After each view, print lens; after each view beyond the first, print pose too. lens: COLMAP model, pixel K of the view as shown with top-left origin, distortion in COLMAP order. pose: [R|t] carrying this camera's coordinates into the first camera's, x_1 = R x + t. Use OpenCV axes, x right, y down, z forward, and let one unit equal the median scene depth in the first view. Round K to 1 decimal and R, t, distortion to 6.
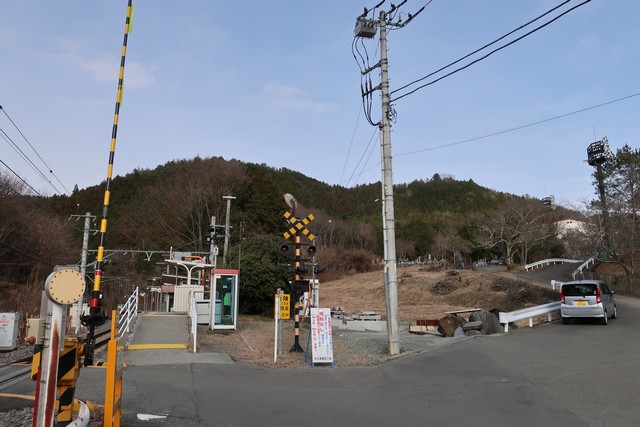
lens RADIAL K [[500.8, 0, 320.8], [0, 500.8, 213.8], [0, 0, 1]] dist [-0.009469, 0.006834]
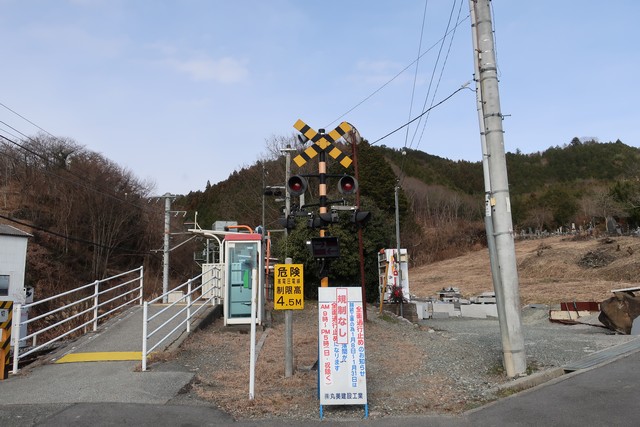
lens RADIAL K [[500.8, 0, 320.8], [0, 500.8, 213.8], [0, 0, 1]] dist [-0.009469, 0.006834]
pose [[0.966753, -0.063118, -0.247801, 0.028915], [0.071116, 0.997192, 0.023449, 0.029314], [0.245625, -0.040292, 0.968527, 0.148141]]
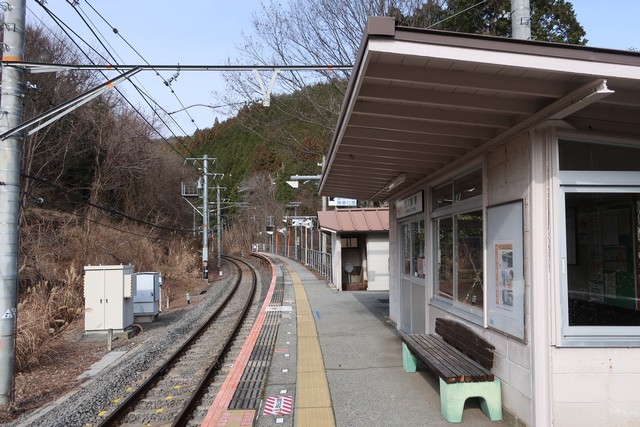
lens RADIAL K [[500.8, 0, 320.8], [0, 500.8, 213.8], [0, 0, 1]] dist [-0.009469, 0.006834]
pose [[0.962277, -0.022096, -0.271174, -0.222787], [0.059009, 0.989921, 0.128738, 0.101409], [0.265596, -0.139883, 0.953882, 0.673678]]
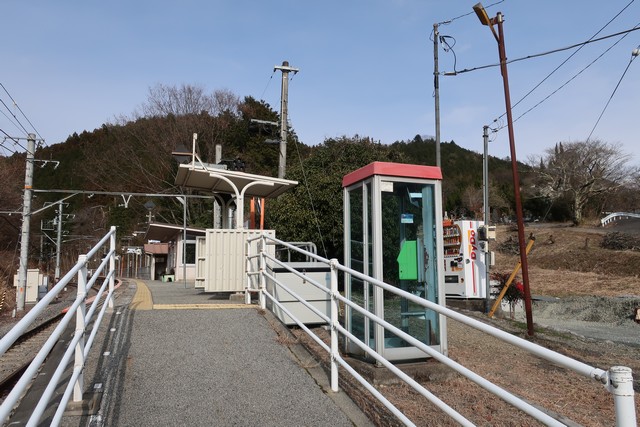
lens RADIAL K [[500.8, 0, 320.8], [0, 500.8, 213.8], [0, 0, 1]] dist [-0.009469, 0.006834]
pose [[0.998681, 0.001081, 0.051328, -0.098589], [-0.004787, 0.997385, 0.072116, 0.045824], [-0.051116, -0.072267, 0.996075, 0.265710]]
